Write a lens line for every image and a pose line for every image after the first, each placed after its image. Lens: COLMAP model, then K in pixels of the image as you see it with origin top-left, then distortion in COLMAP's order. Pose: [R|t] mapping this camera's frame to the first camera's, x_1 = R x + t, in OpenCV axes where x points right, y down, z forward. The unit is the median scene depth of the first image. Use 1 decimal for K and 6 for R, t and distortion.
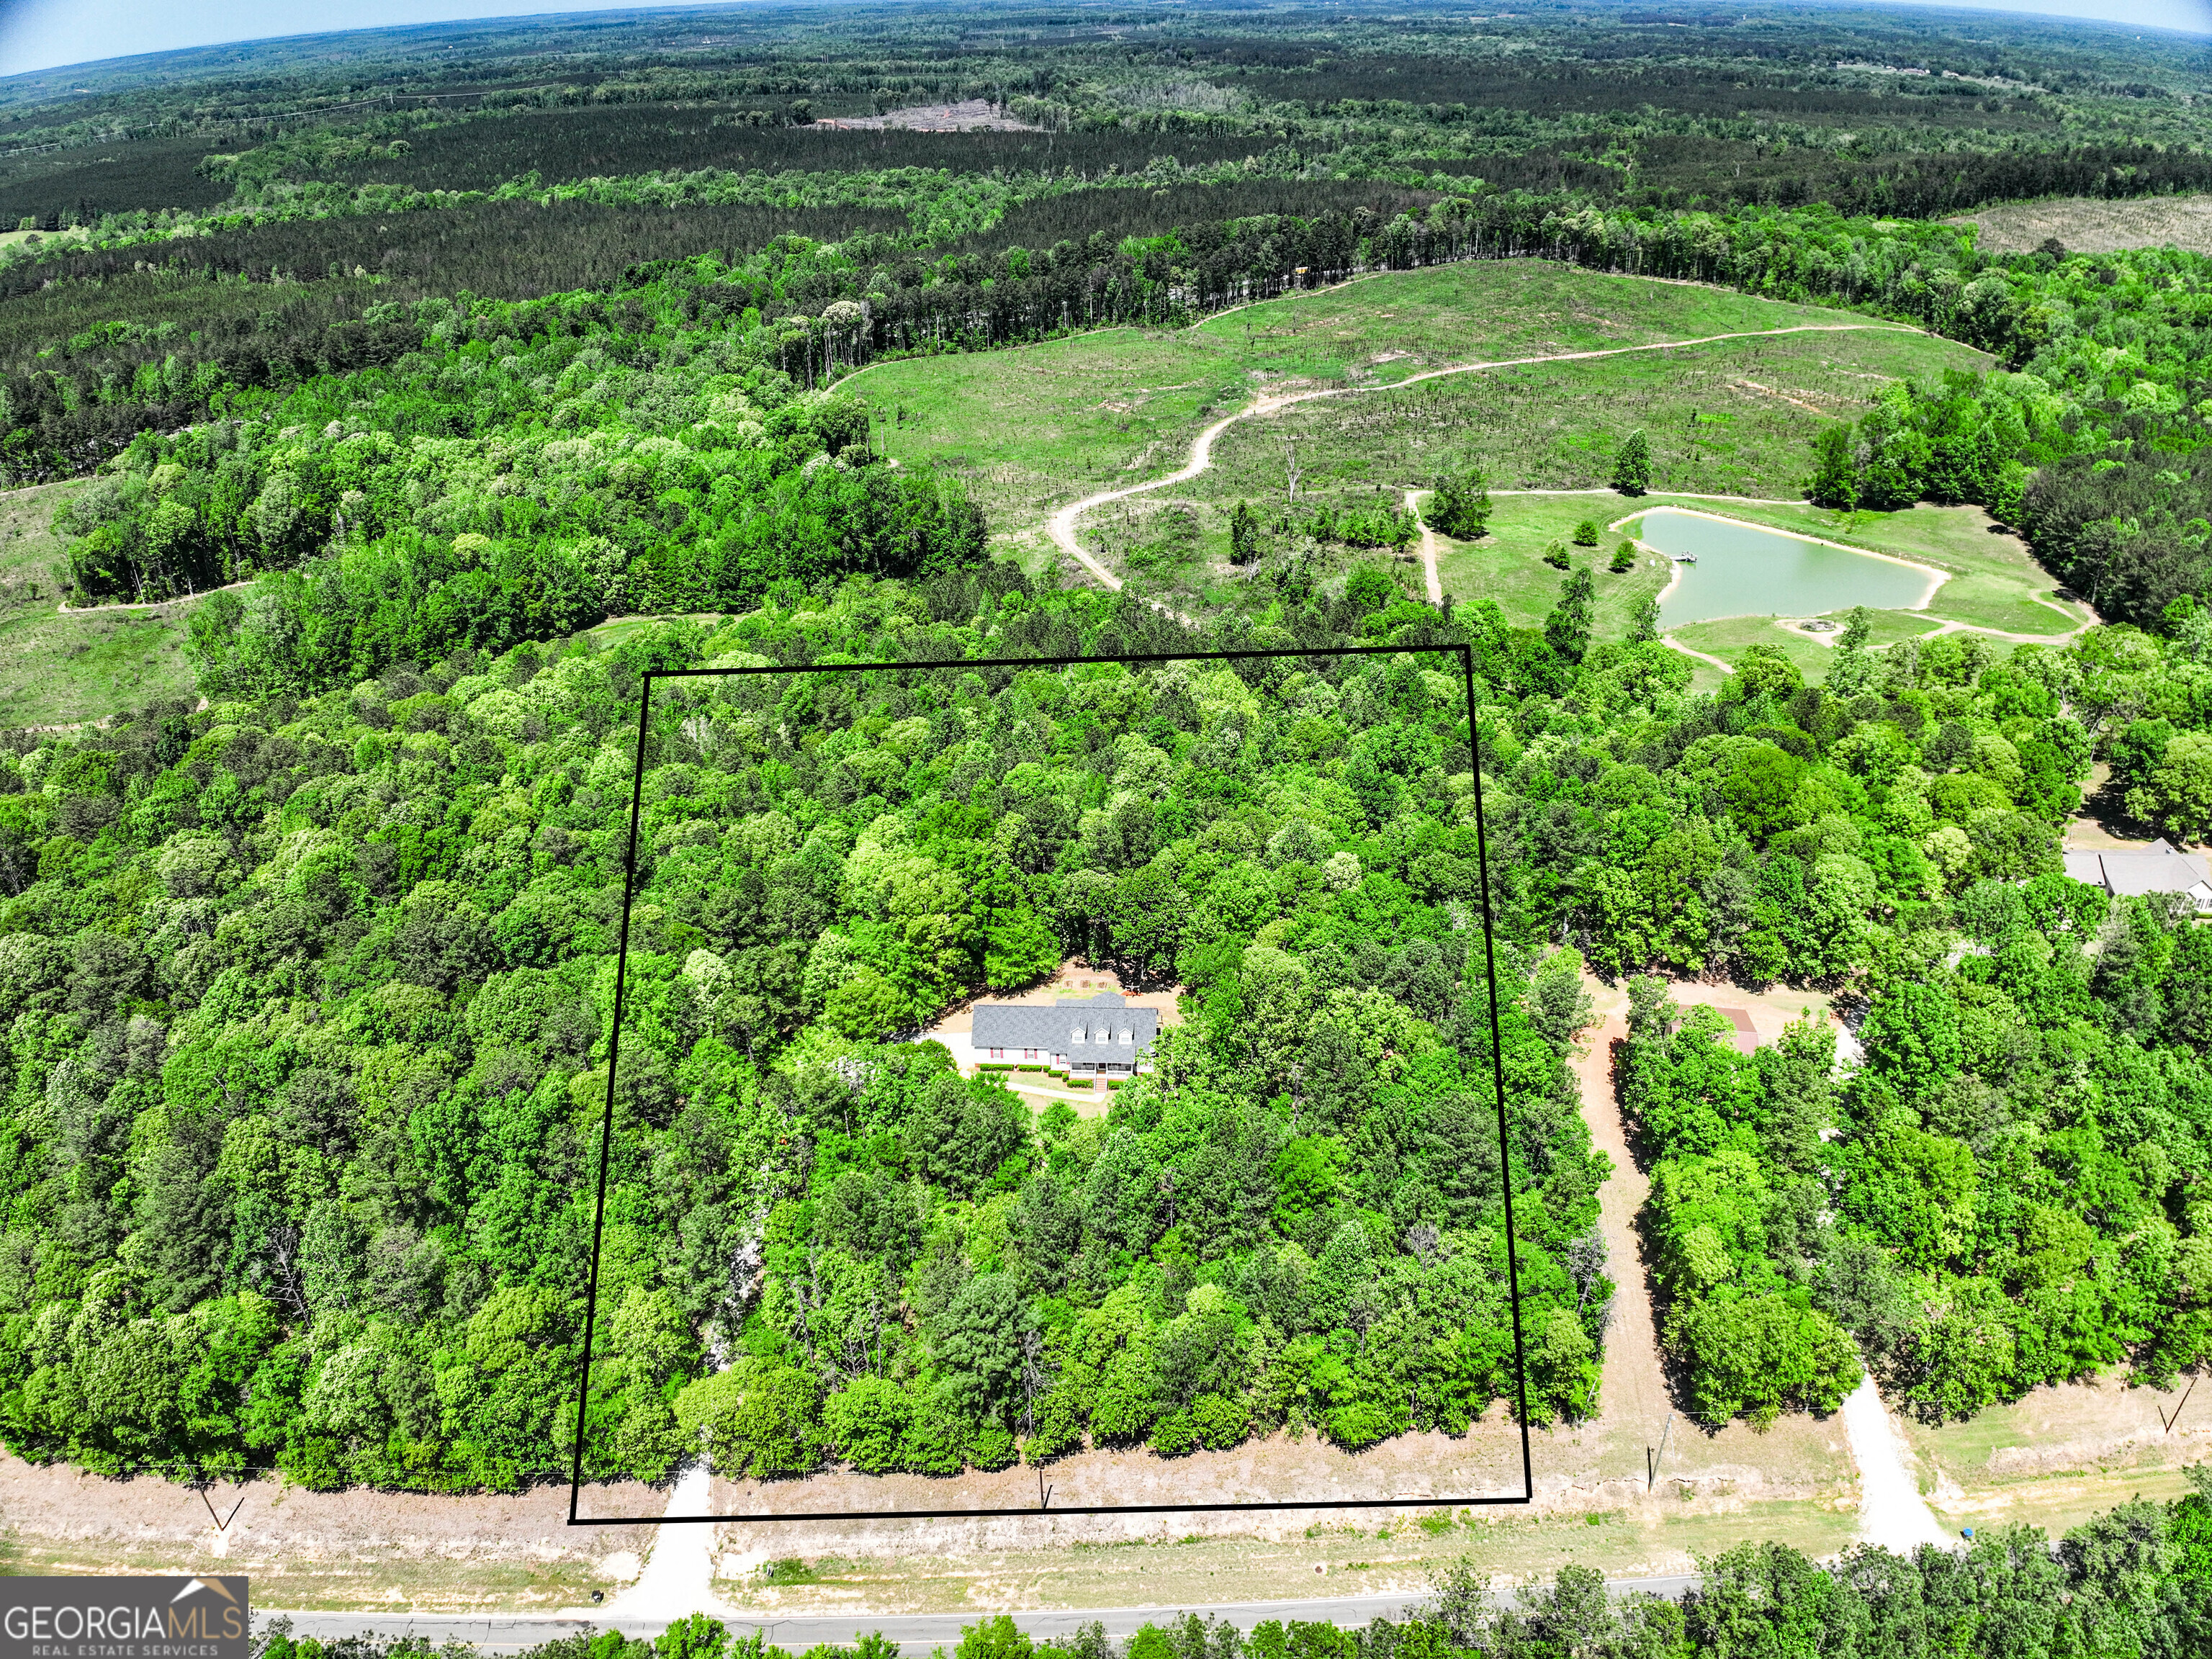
lens RADIAL K [[1606.1, 0, 1103.7], [0, 1606.1, 824.8], [0, 0, 1]] dist [-0.106941, -0.011230]
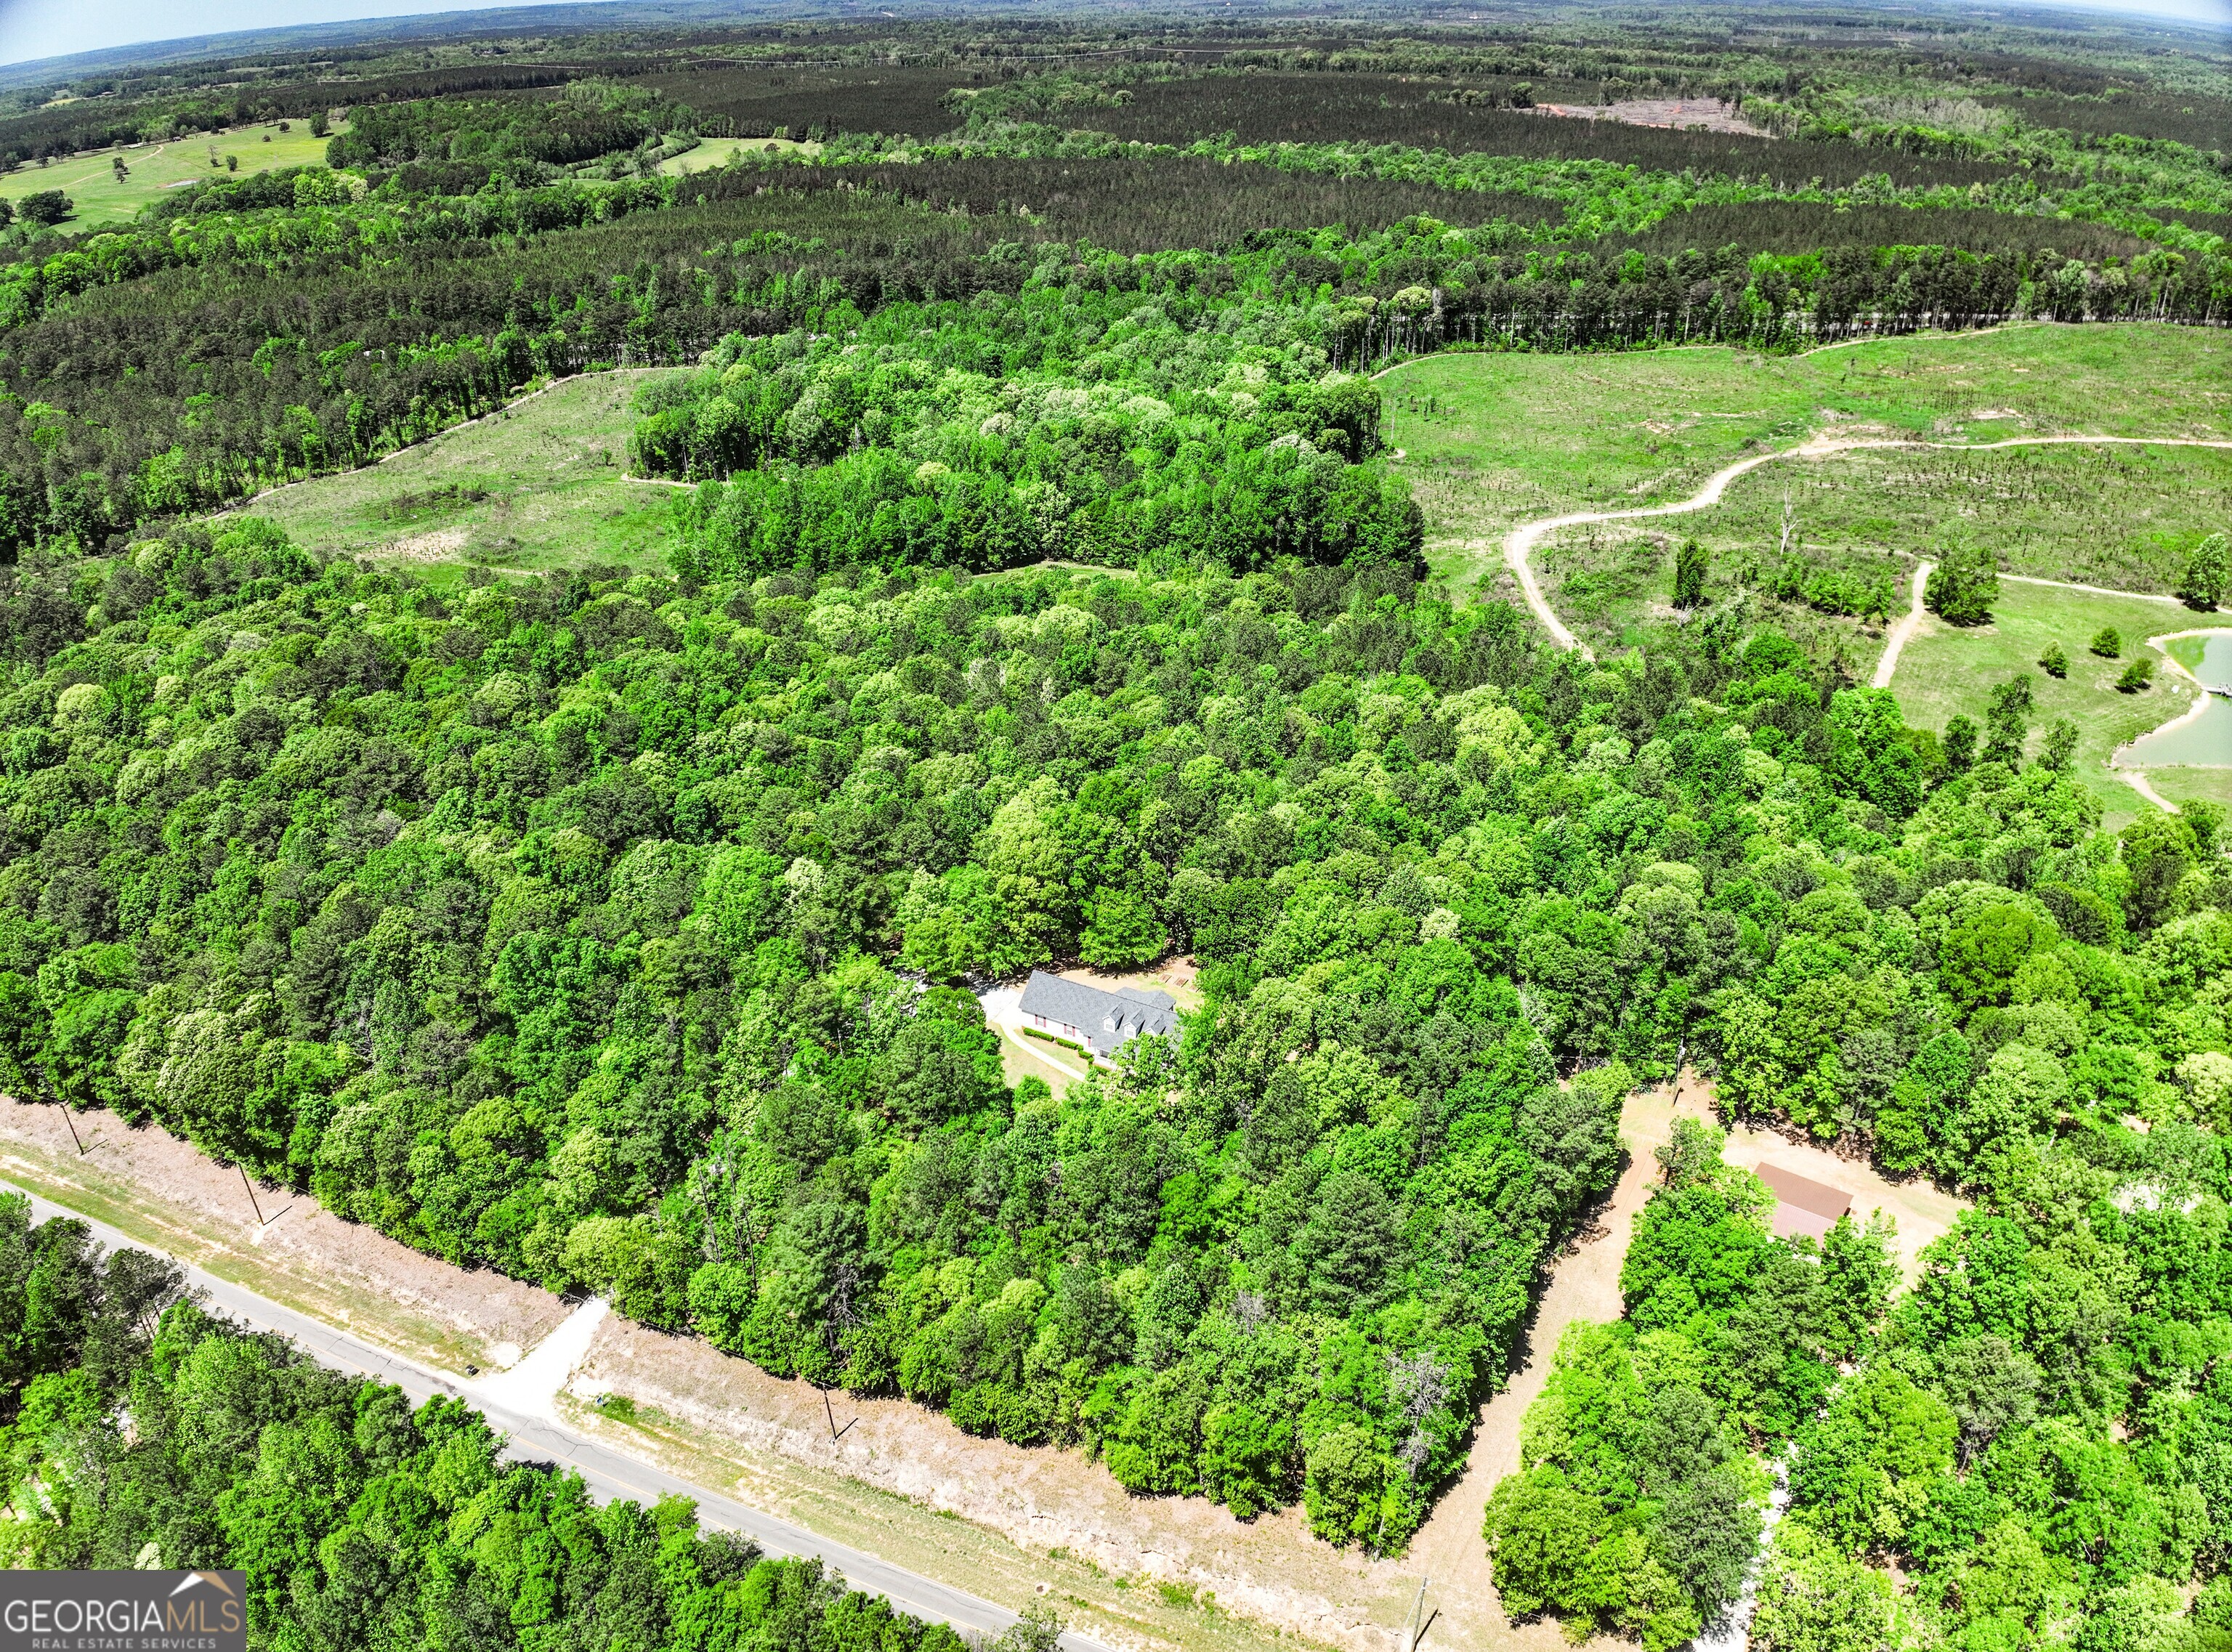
lens RADIAL K [[1624.7, 0, 1116.0], [0, 1624.7, 826.0], [0, 0, 1]] dist [-0.104564, -0.014204]
pose [[0.902947, 0.207217, -0.376493, 0.139391], [-0.204042, 0.977746, 0.048783, -0.016125], [0.378223, 0.032772, 0.925134, 0.023623]]
